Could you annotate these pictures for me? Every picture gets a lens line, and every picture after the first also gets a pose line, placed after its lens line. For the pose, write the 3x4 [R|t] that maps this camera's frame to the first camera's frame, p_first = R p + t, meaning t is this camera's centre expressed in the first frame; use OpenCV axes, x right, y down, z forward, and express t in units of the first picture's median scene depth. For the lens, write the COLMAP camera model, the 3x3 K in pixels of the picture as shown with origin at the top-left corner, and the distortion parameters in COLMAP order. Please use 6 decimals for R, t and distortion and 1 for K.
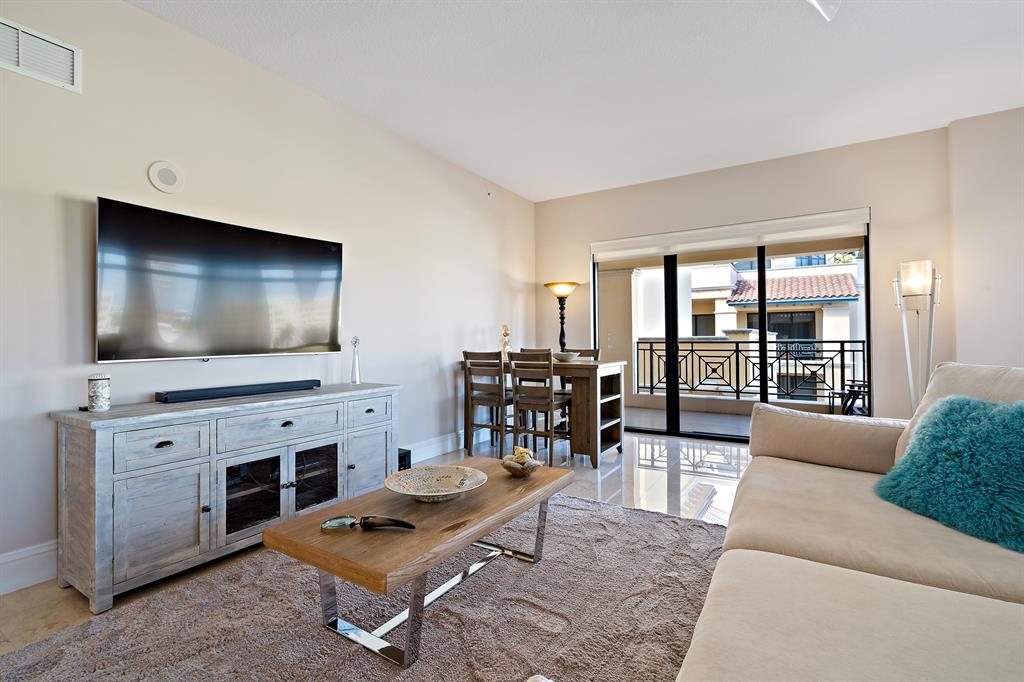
lens RADIAL K [[469.0, 0, 513.4], [0, 469.0, 335.8], [0, 0, 1]] dist [-0.001985, -0.000154]
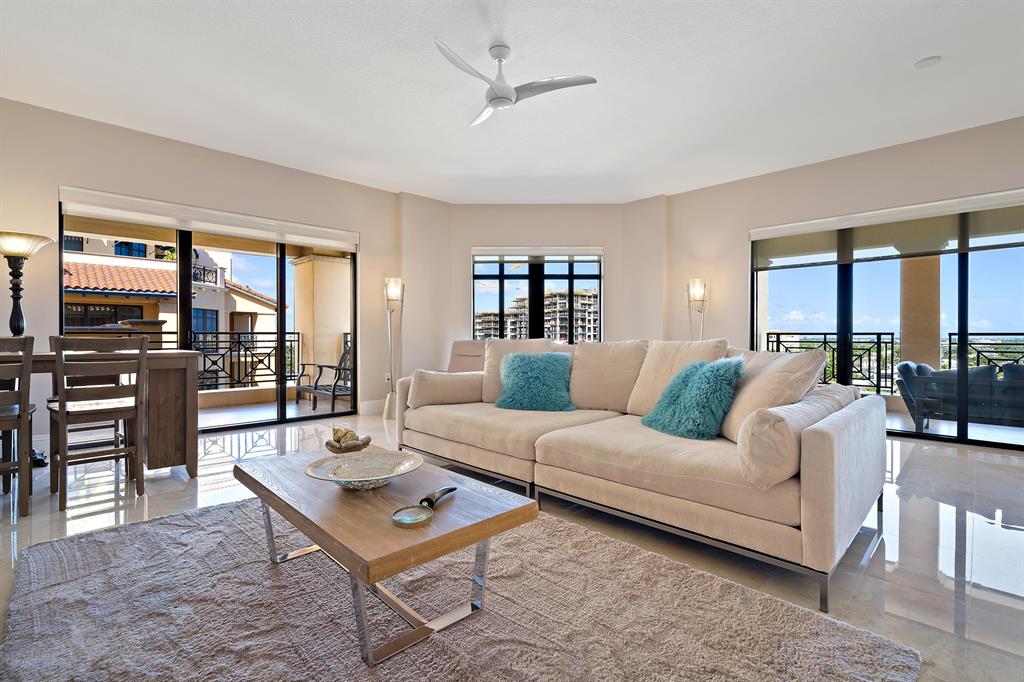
lens RADIAL K [[465.9, 0, 507.4], [0, 465.9, 340.6], [0, 0, 1]] dist [-0.002383, 0.000068]
pose [[0.240037, -0.002541, 0.970760, -0.371946], [-0.010068, 0.999936, 0.005107, 0.023695], [-0.970712, -0.010999, 0.239996, 0.202992]]
